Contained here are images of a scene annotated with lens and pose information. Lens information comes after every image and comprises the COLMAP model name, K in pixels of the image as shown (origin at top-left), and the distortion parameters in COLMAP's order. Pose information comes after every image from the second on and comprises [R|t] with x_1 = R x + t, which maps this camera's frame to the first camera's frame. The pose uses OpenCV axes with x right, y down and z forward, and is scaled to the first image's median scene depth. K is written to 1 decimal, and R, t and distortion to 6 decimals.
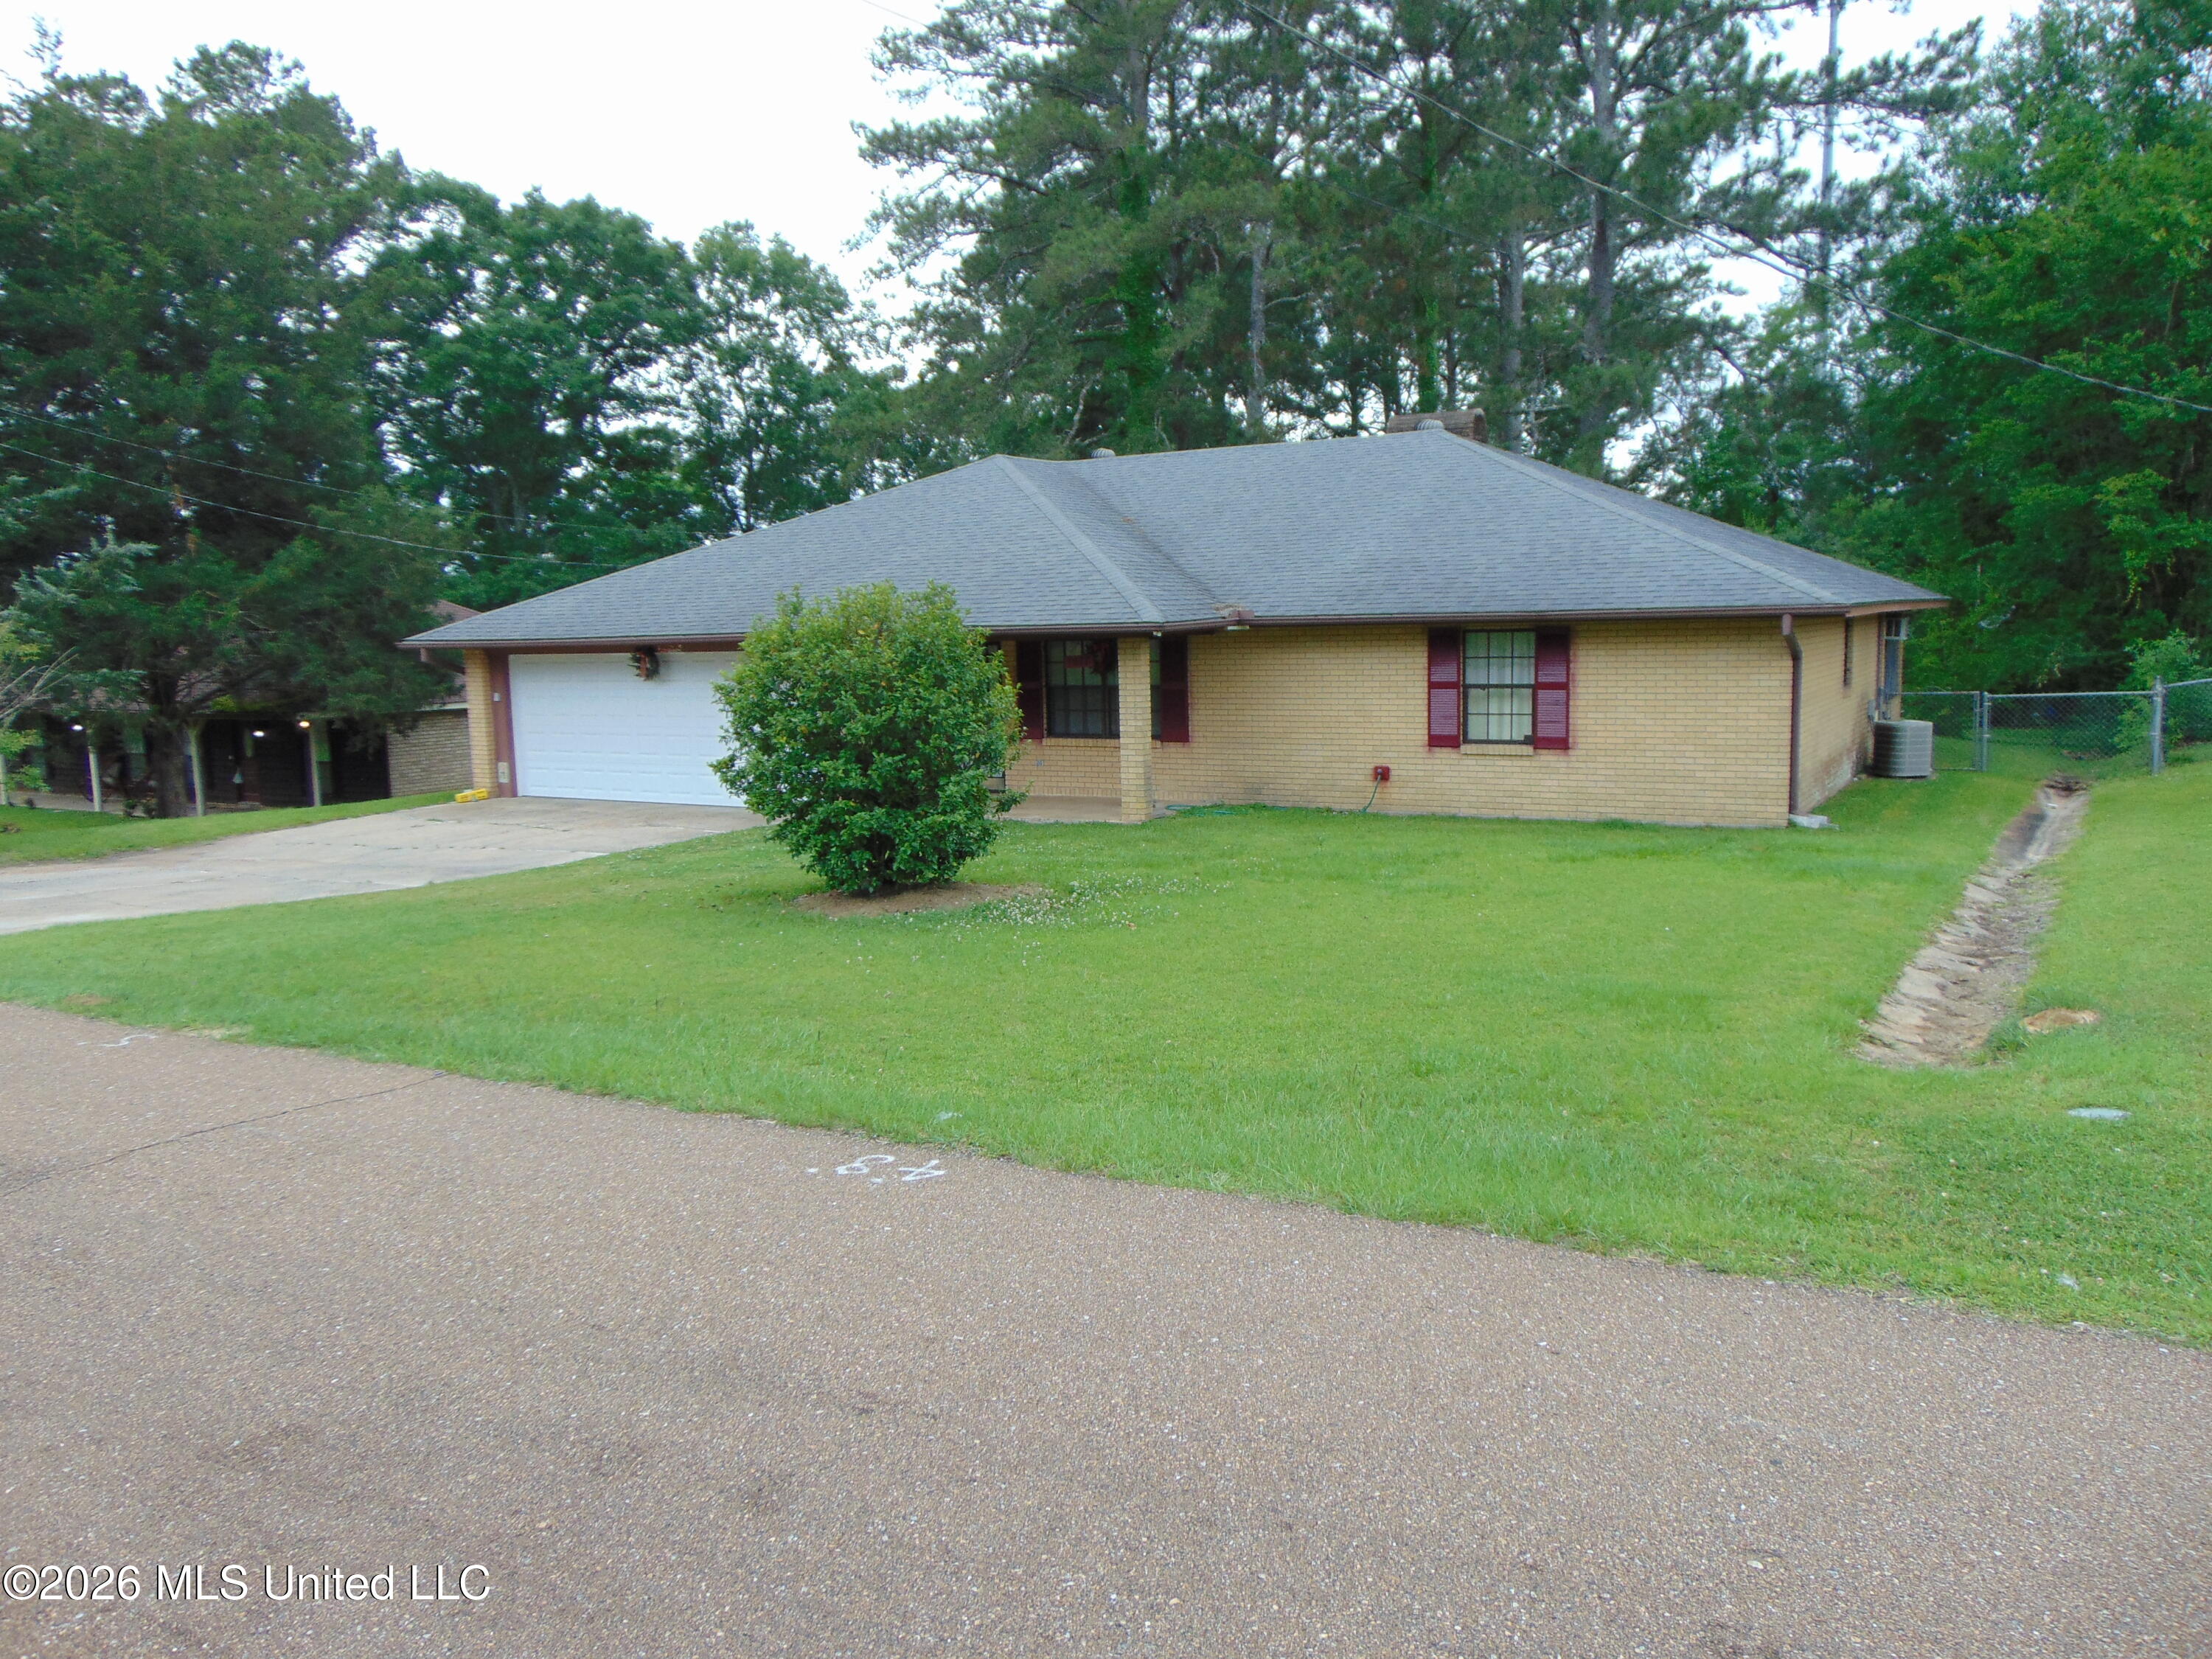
lens RADIAL K [[1645.5, 0, 1106.7], [0, 1645.5, 828.3], [0, 0, 1]] dist [-0.027965, 0.063012]
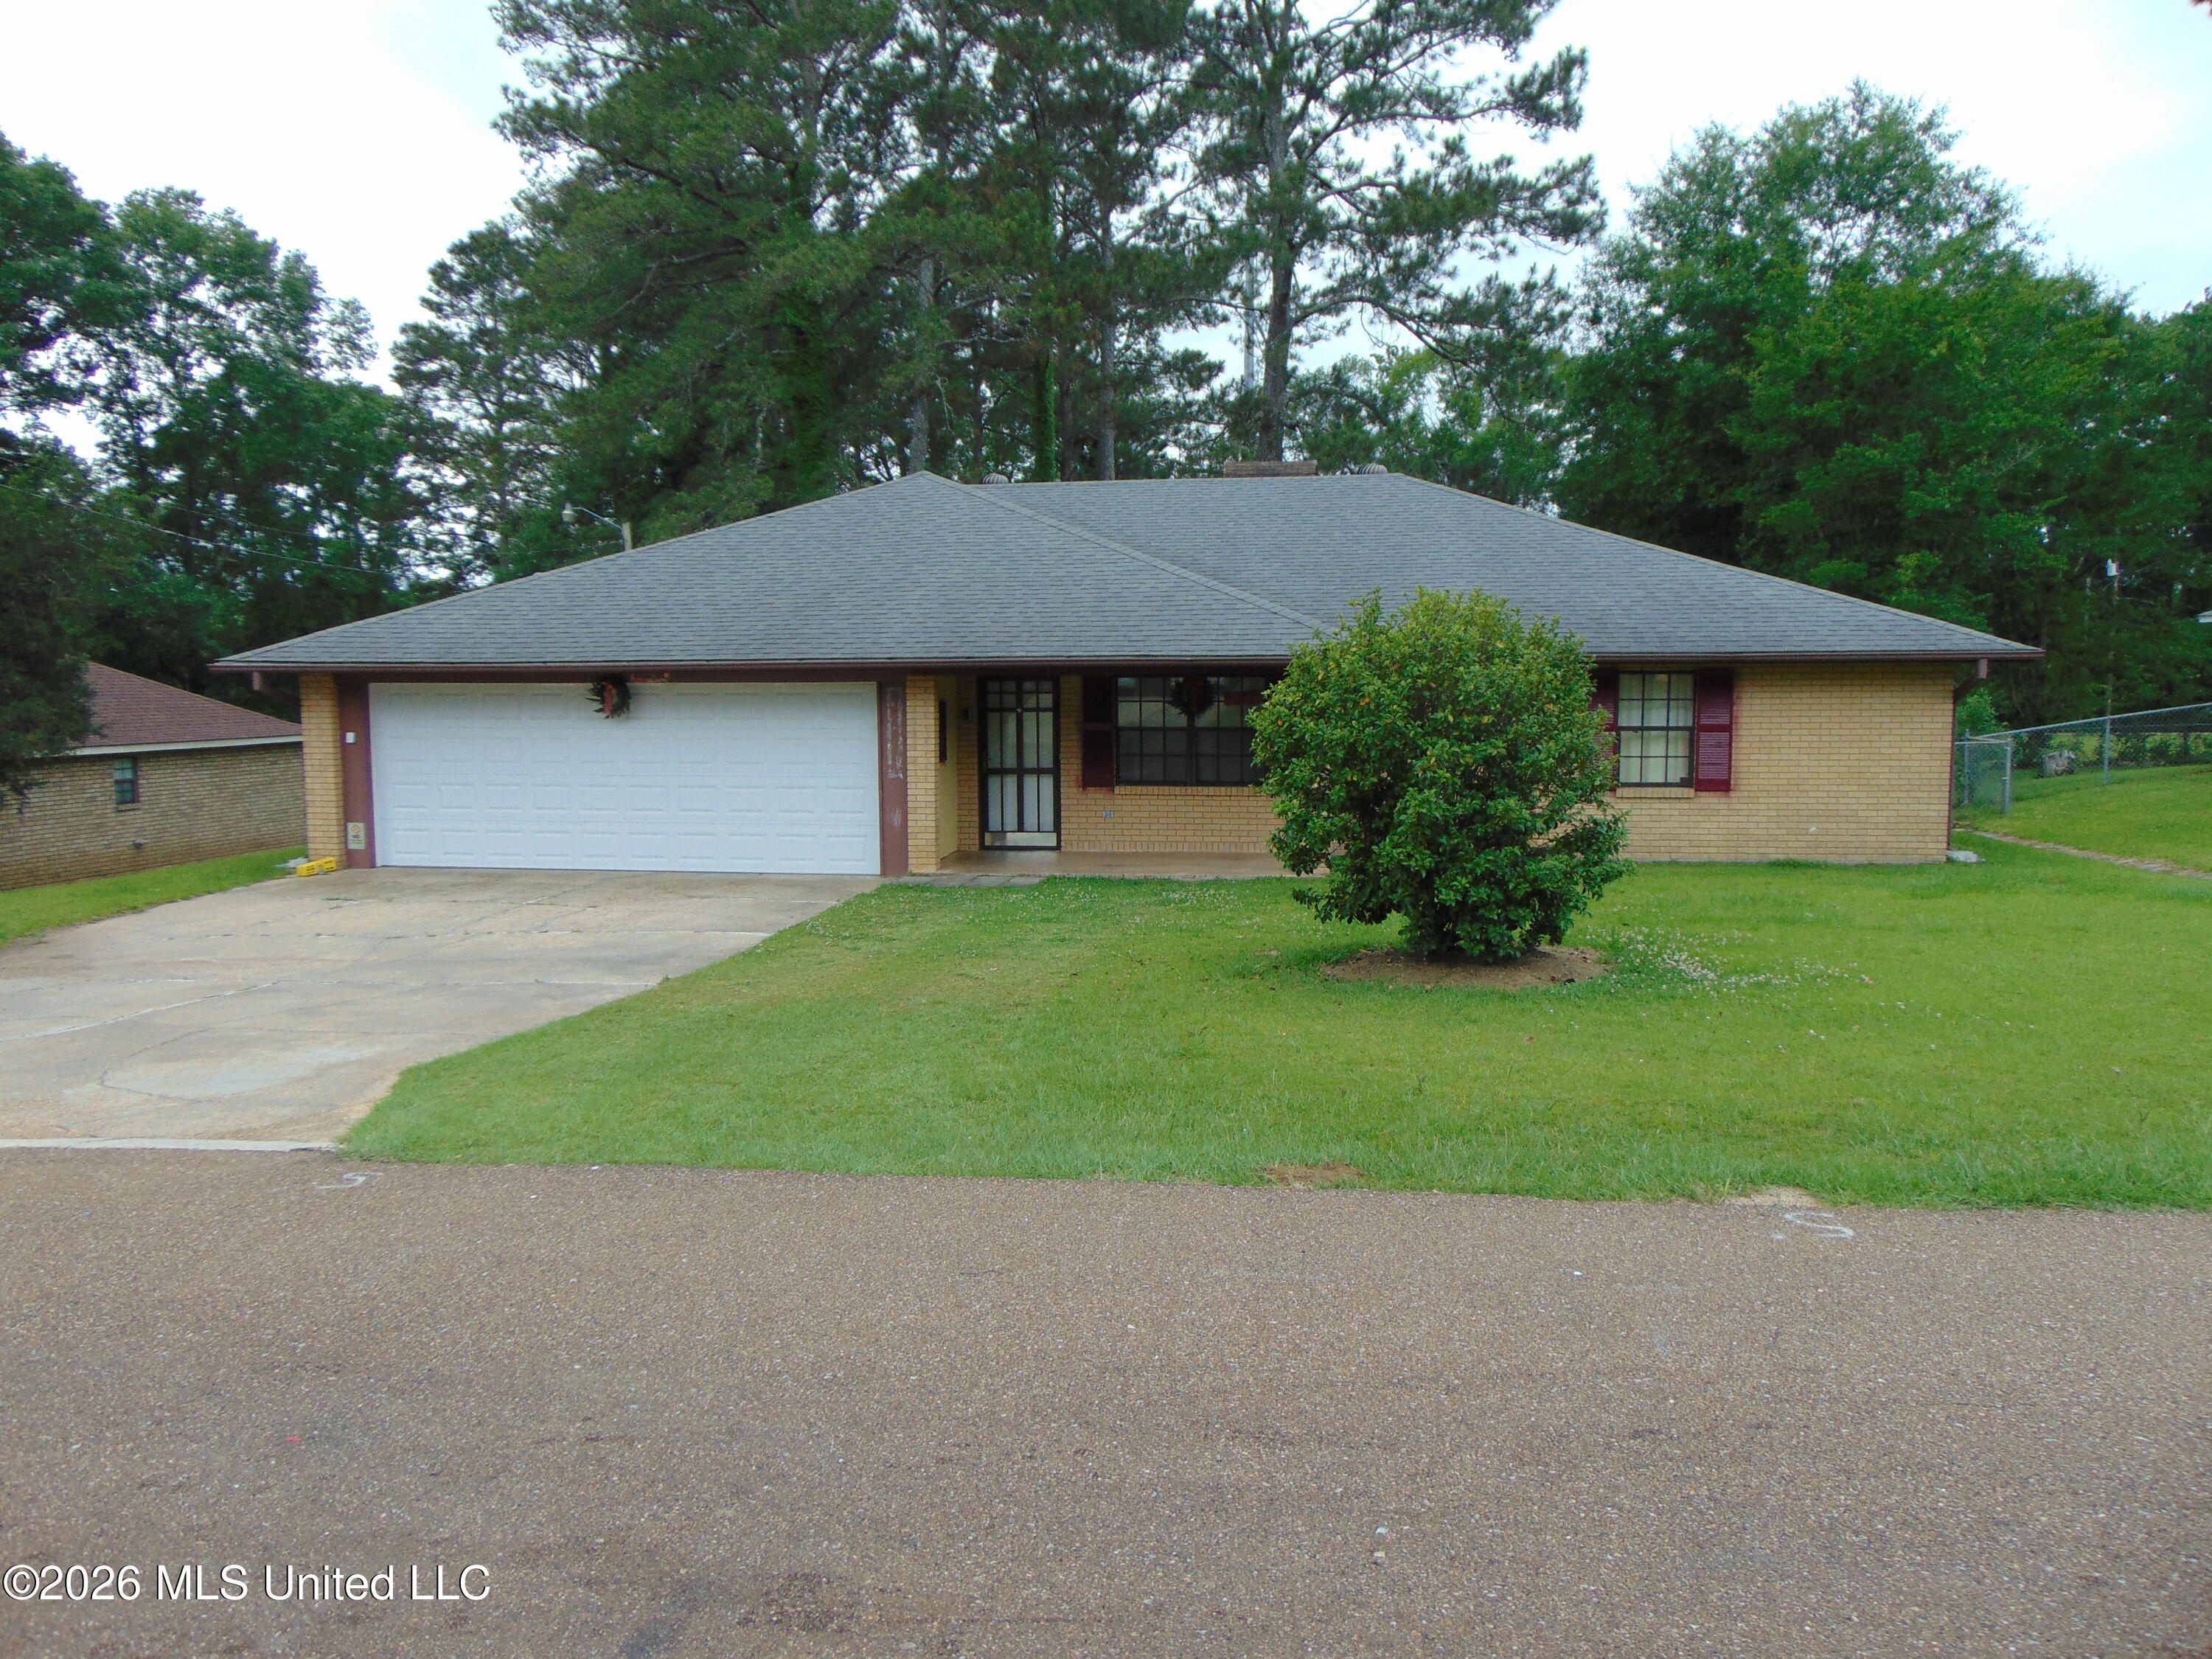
lens RADIAL K [[1645.5, 0, 1105.3], [0, 1645.5, 829.8], [0, 0, 1]] dist [-0.027965, 0.063012]
pose [[0.925261, -0.014414, 0.379056, -0.361919], [0.028616, 0.999083, -0.031859, -0.002731], [-0.378249, 0.040325, 0.924825, 0.172014]]
